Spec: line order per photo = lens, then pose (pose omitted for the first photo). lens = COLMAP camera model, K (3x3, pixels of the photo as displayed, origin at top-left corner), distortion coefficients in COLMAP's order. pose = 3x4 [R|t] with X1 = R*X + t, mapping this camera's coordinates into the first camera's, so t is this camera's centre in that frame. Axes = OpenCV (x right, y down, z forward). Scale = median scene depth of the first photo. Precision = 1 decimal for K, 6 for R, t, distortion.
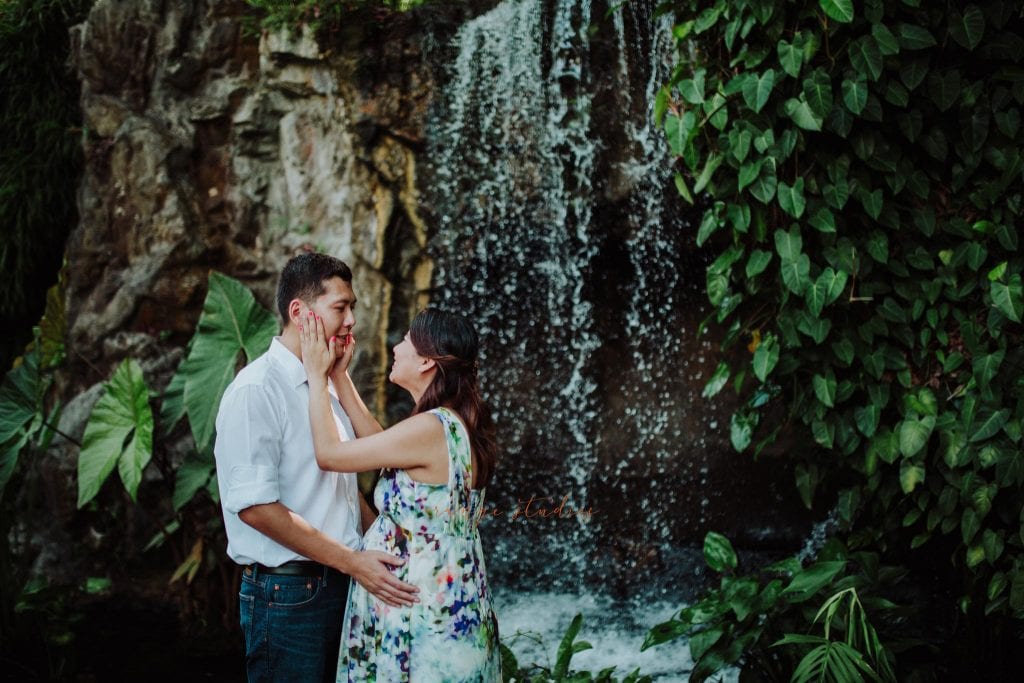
lens RADIAL K [[969.3, 0, 512.0], [0, 969.3, 341.5], [0, 0, 1]] dist [-0.077321, 0.109579]
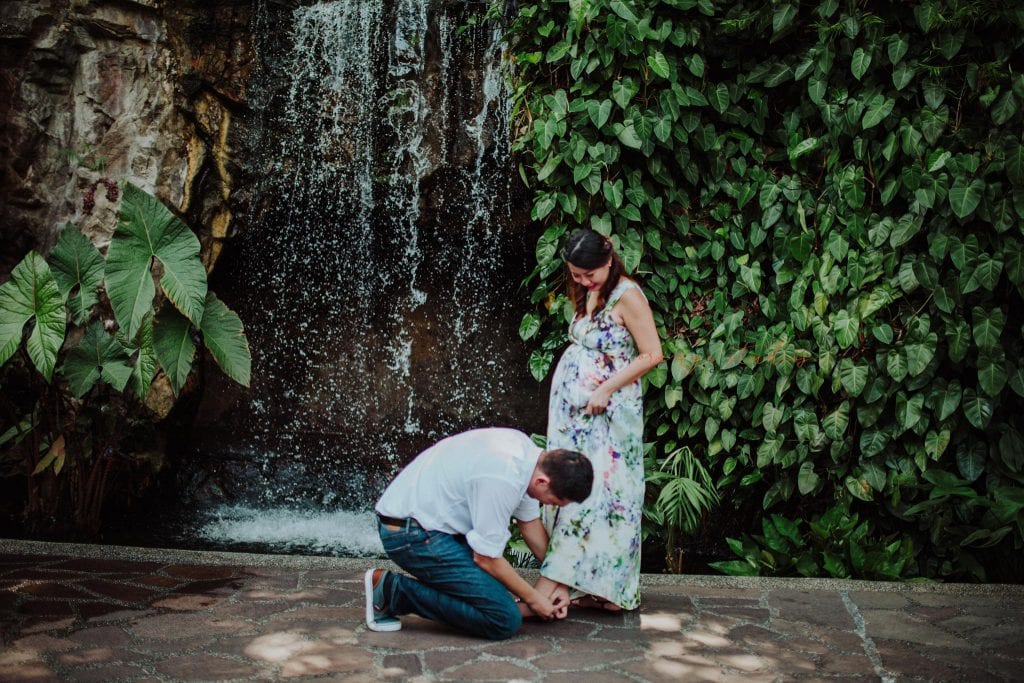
lens RADIAL K [[969.3, 0, 512.0], [0, 969.3, 341.5], [0, 0, 1]] dist [-0.077321, 0.109579]
pose [[0.889794, 0.085463, 0.448289, -0.289108], [-0.075541, 0.996340, -0.040005, 0.084988], [-0.450067, 0.001732, 0.892993, -0.119048]]
